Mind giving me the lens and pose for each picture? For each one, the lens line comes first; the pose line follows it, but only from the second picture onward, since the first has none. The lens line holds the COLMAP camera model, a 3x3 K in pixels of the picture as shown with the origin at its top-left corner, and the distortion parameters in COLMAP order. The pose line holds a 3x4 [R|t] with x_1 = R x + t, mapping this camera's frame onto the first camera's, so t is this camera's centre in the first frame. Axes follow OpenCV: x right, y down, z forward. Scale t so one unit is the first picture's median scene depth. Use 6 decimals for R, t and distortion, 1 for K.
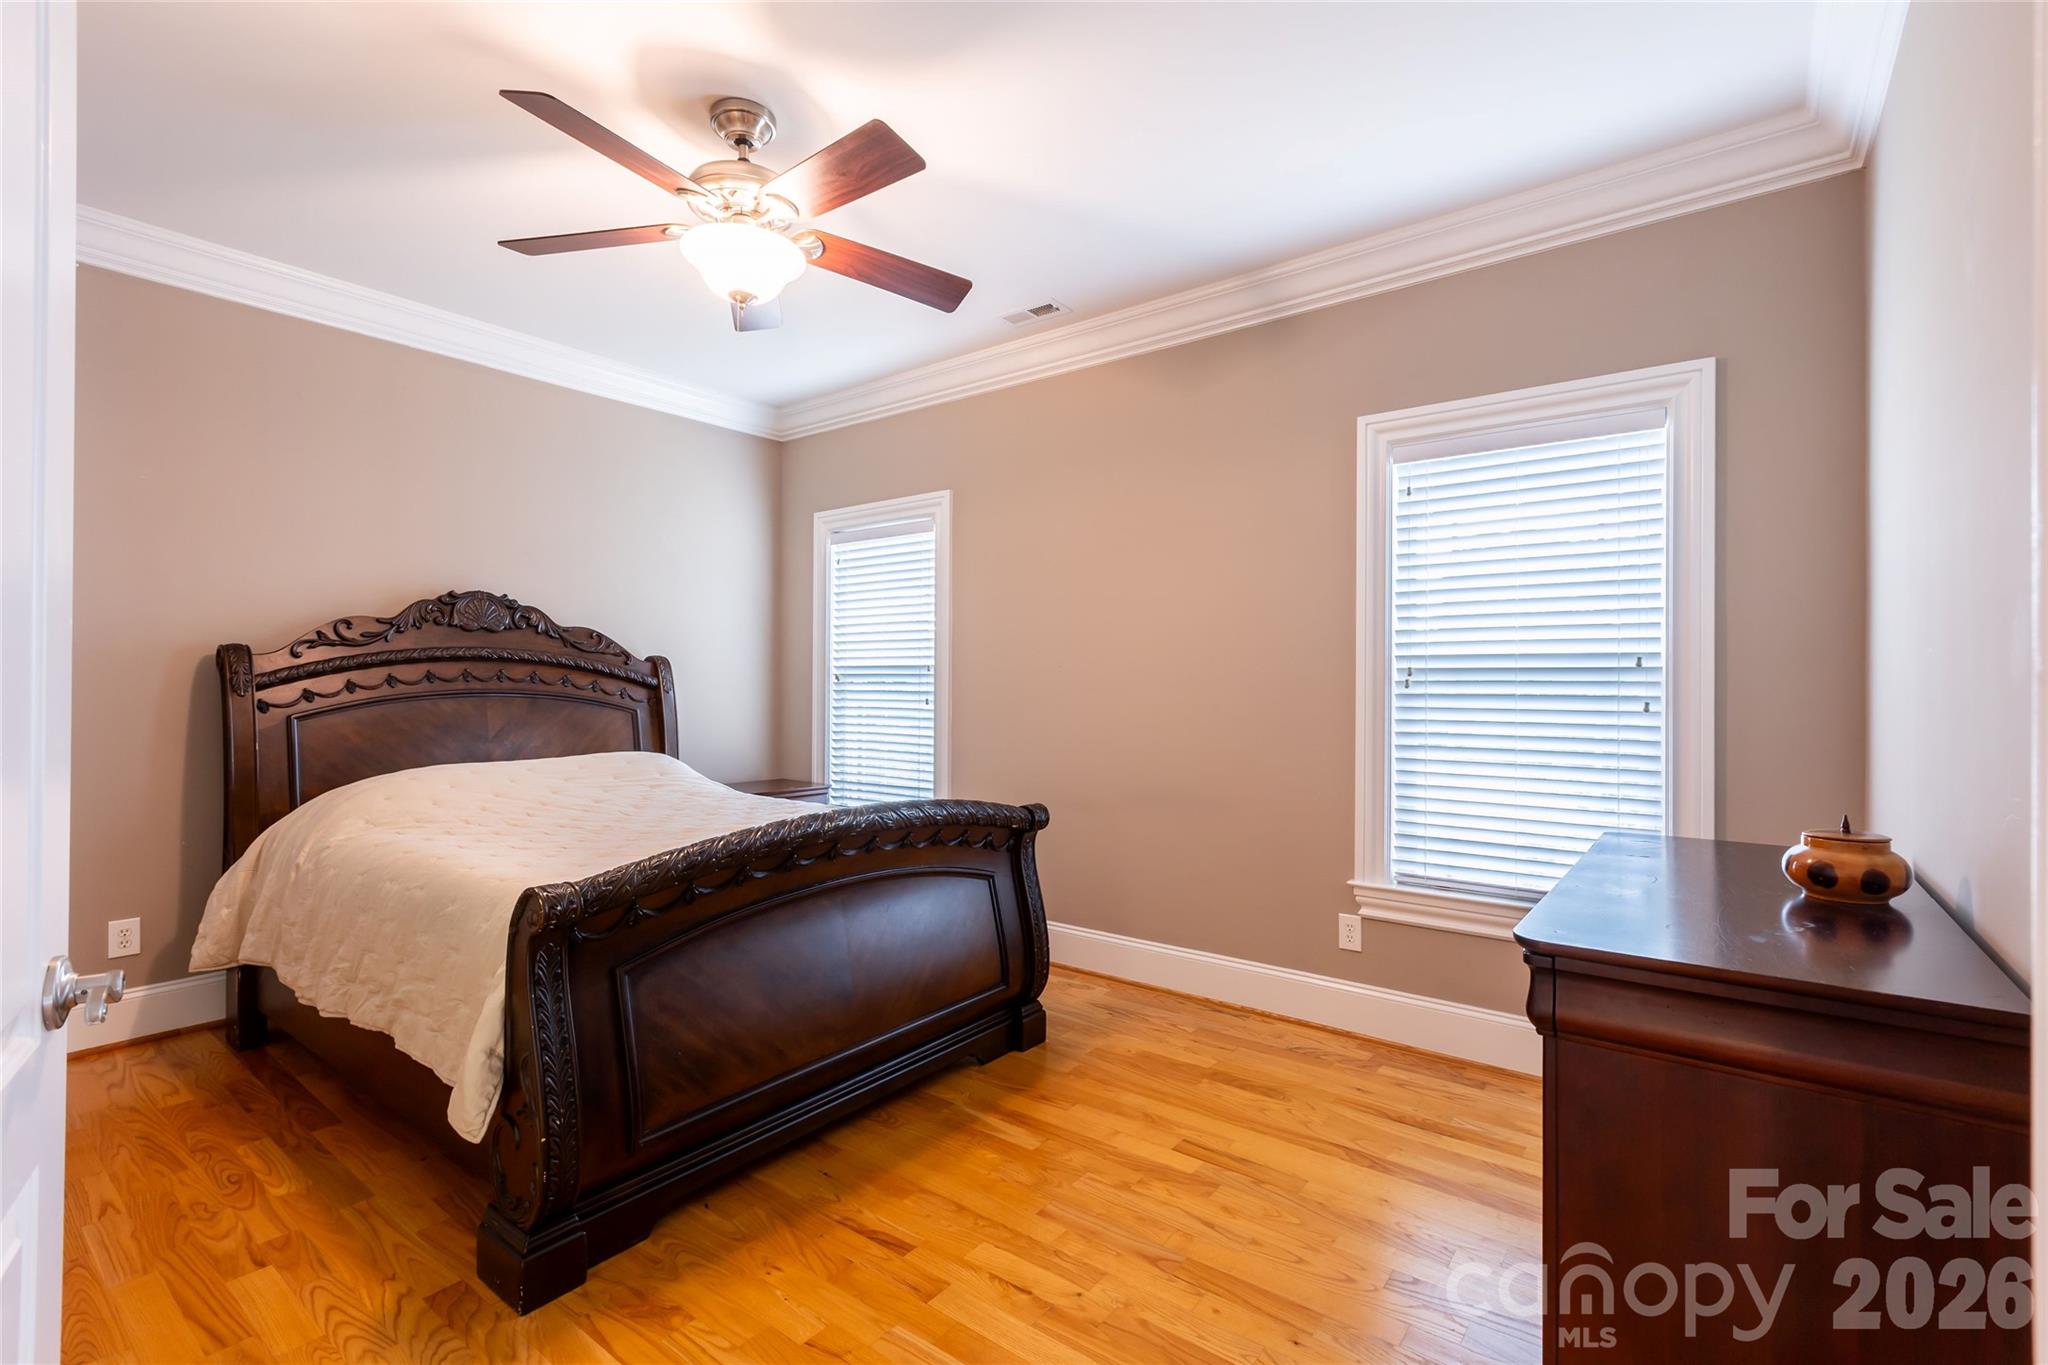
lens RADIAL K [[917.0, 0, 1017.9], [0, 917.0, 689.5], [0, 0, 1]] dist [-0.000849, 0.000966]
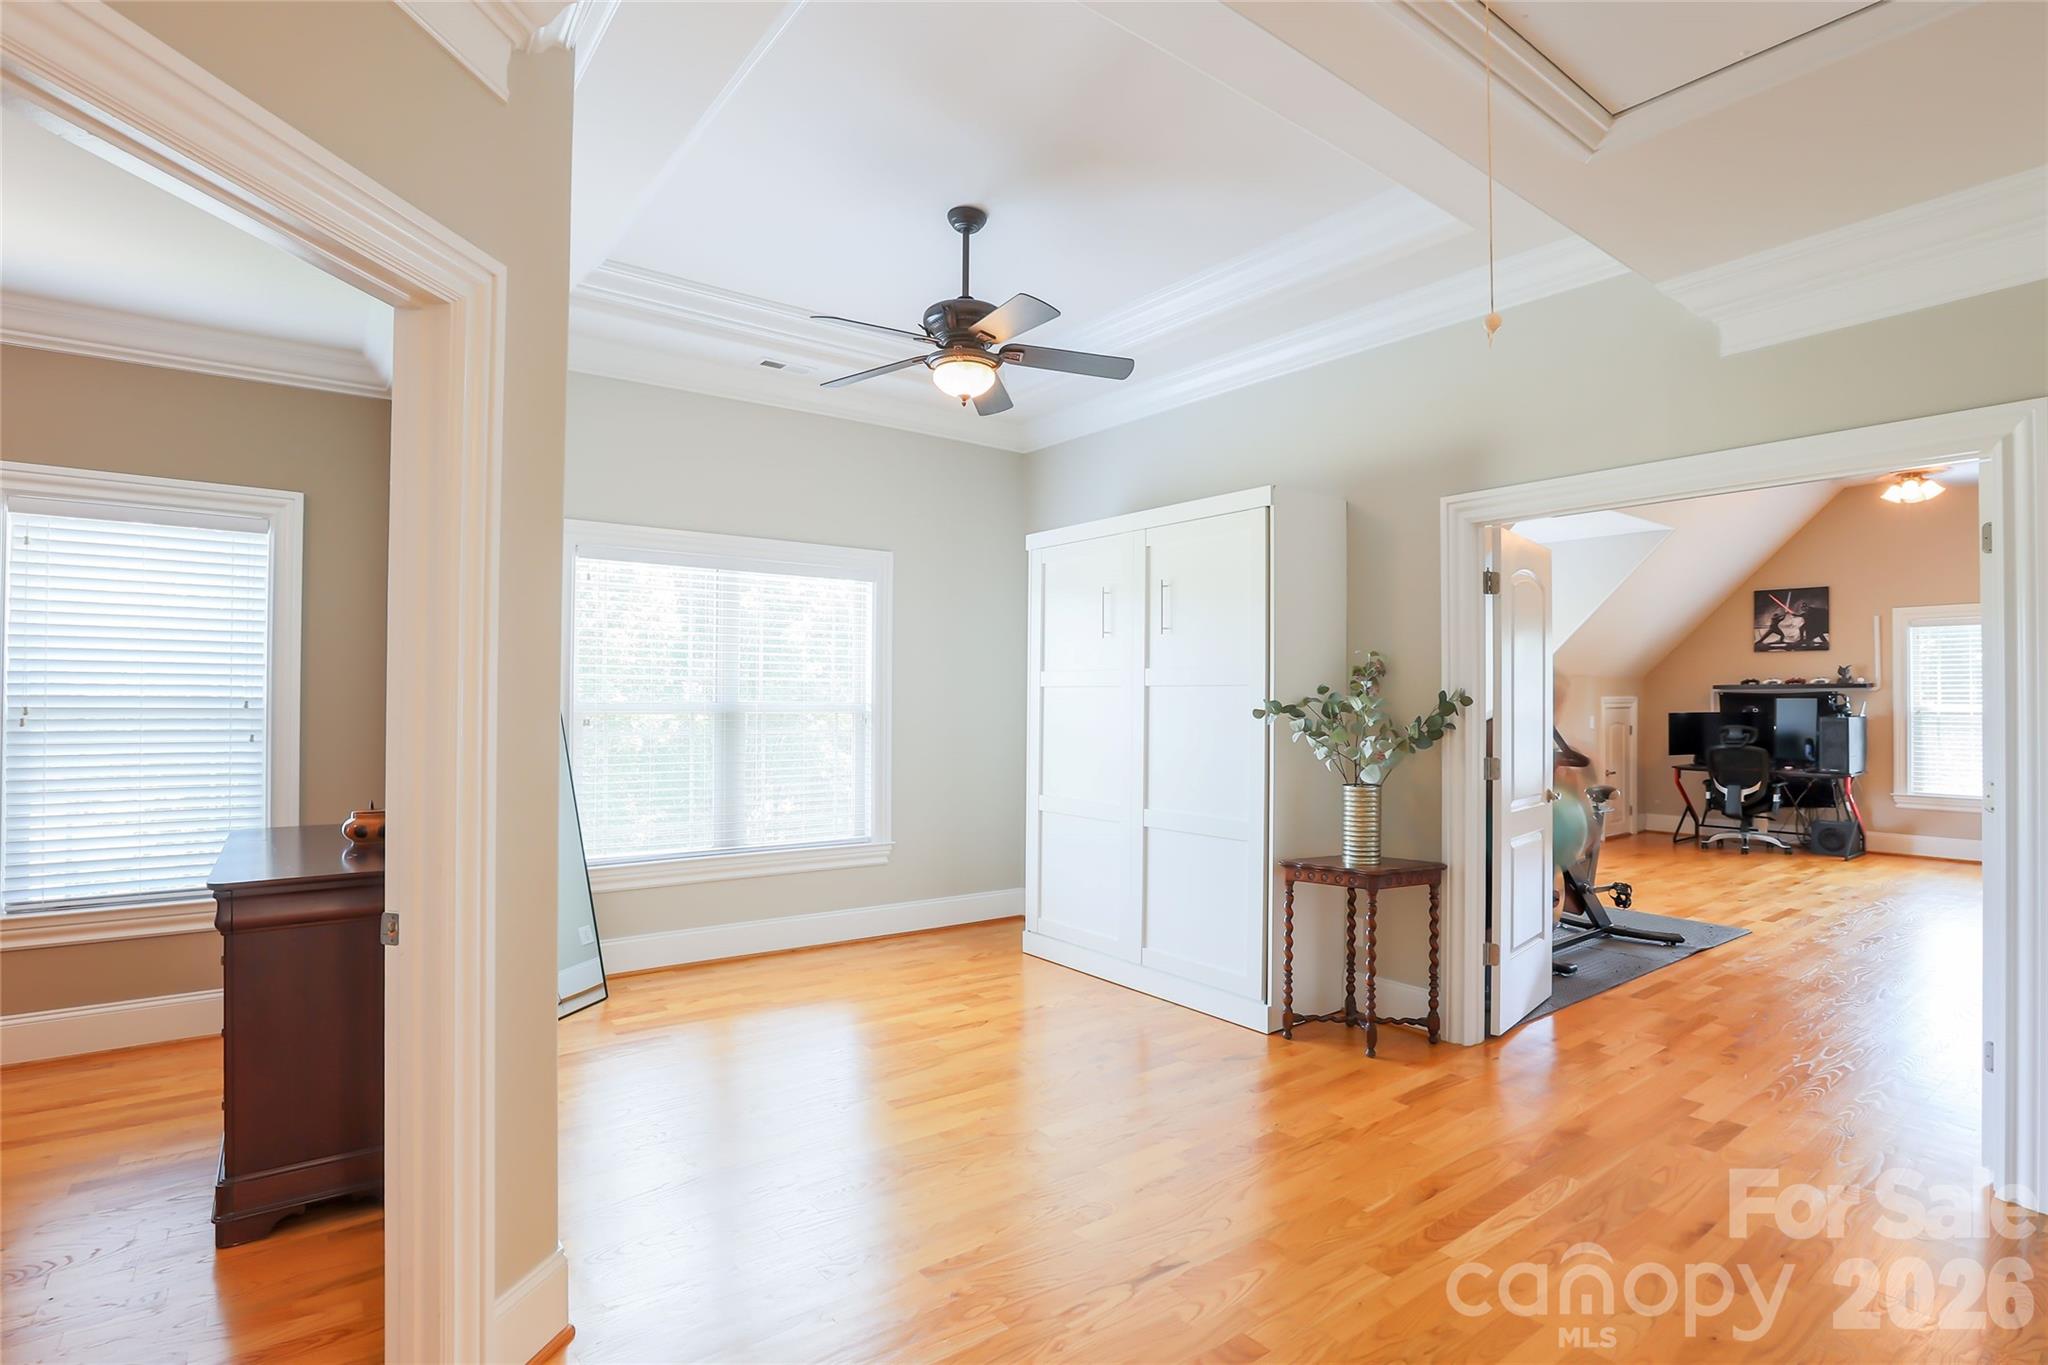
lens RADIAL K [[993.1, 0, 1015.2], [0, 993.1, 676.6], [0, 0, 1]] dist [-0.023876, 0.001180]
pose [[0.272605, 0.014061, 0.962023, -0.337348], [-0.002069, 0.999899, -0.014029, -0.045260], [-0.962124, 0.001834, 0.272607, -0.404731]]
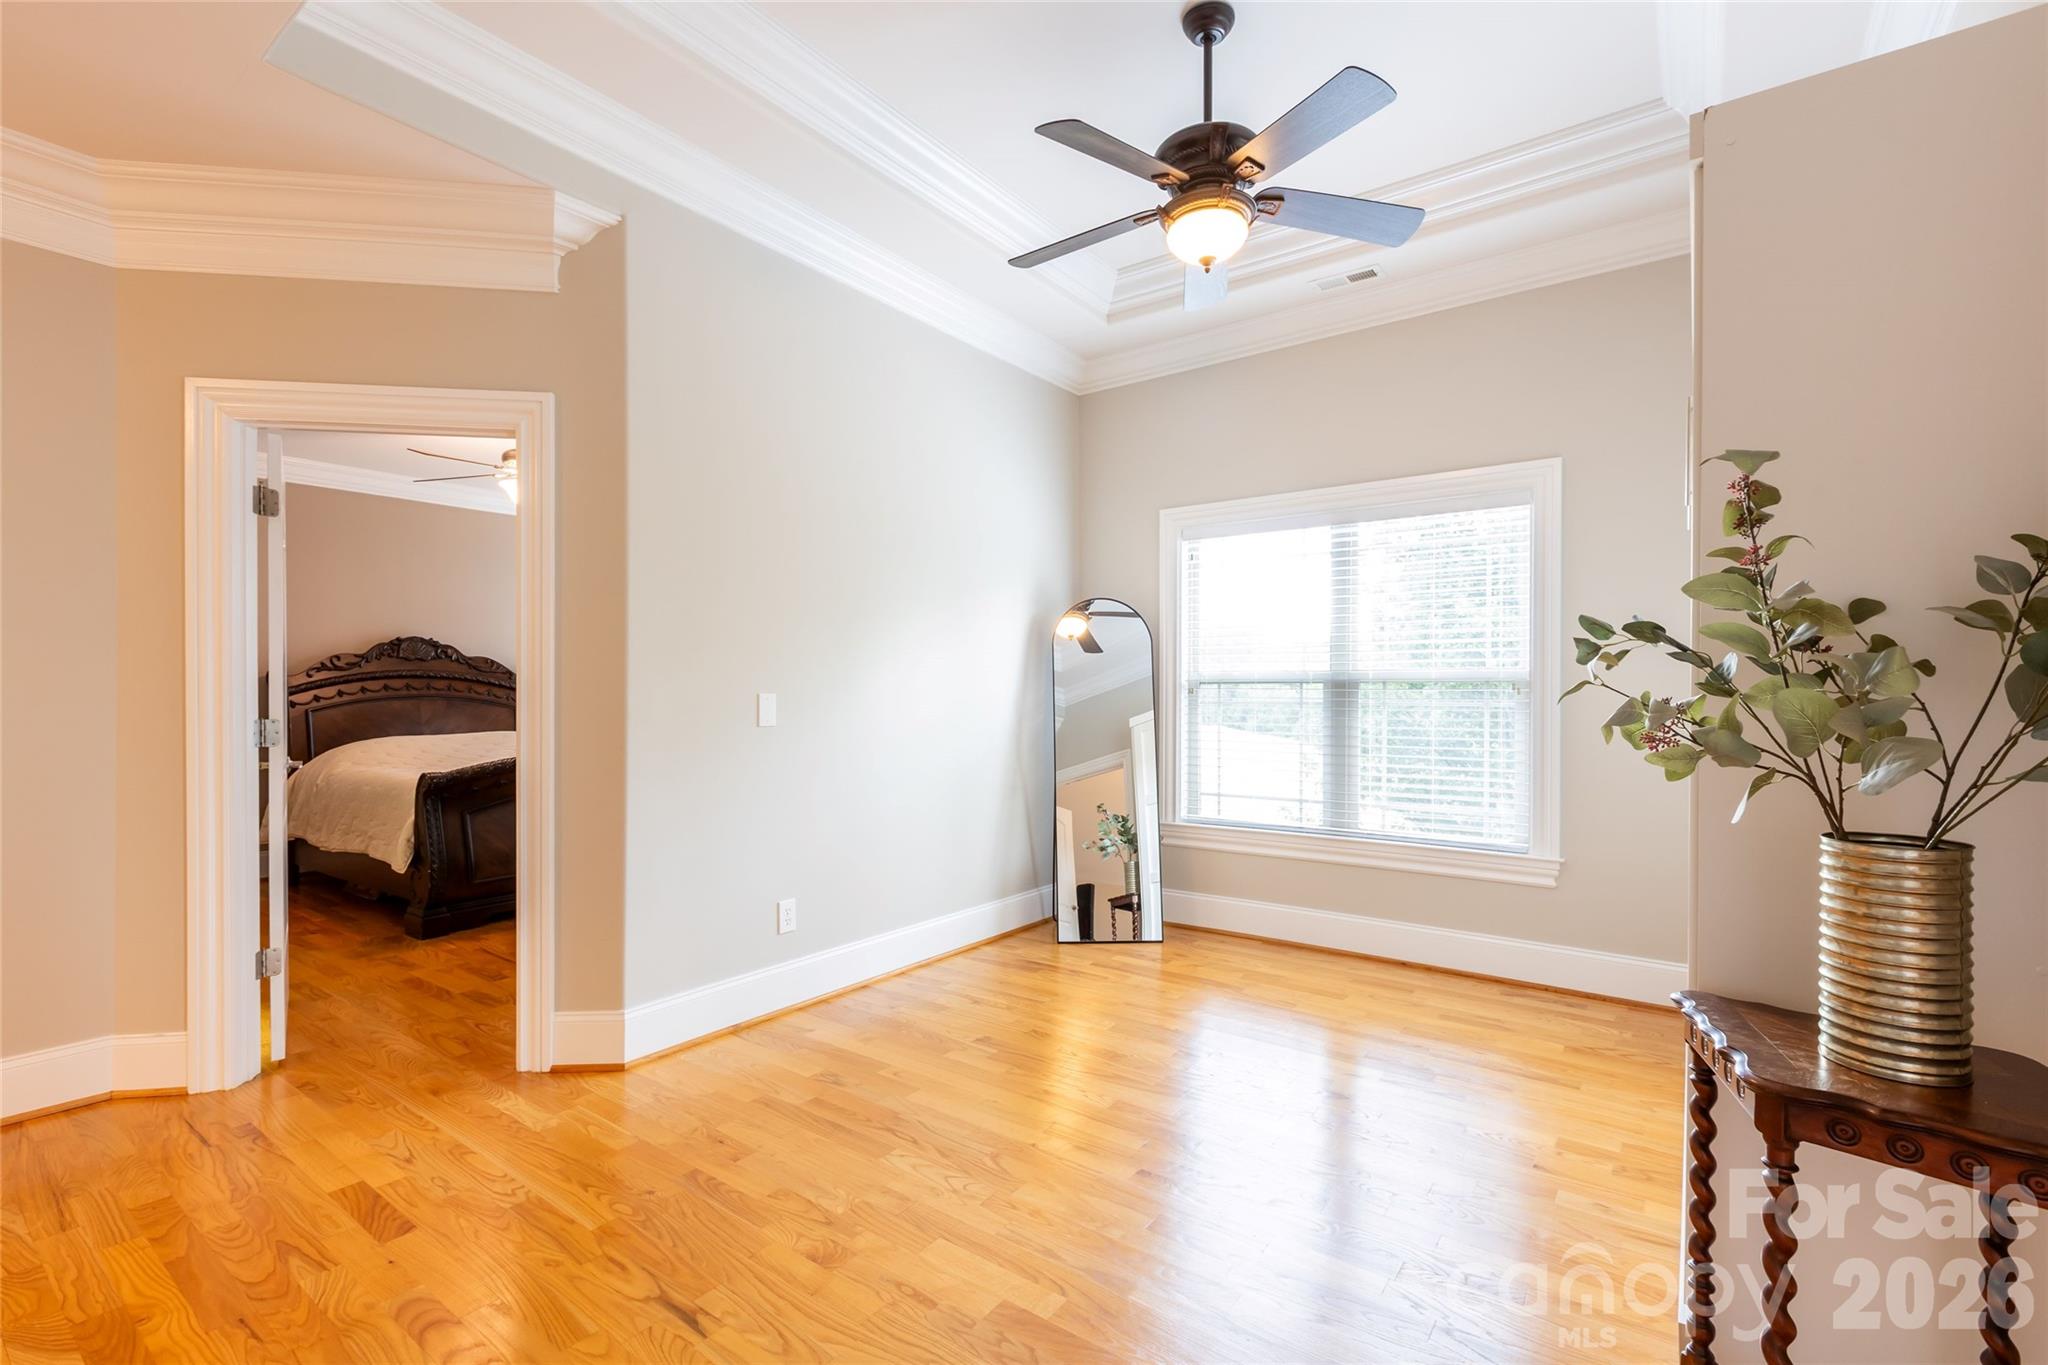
lens RADIAL K [[917.0, 0, 1018.5], [0, 917.0, 702.8], [0, 0, 1]] dist [-0.000849, 0.000966]
pose [[0.999665, -0.006882, 0.024942, 0.576369], [0.006626, 0.999925, 0.010327, 0.005687], [-0.025011, -0.010158, 0.999636, -0.861258]]
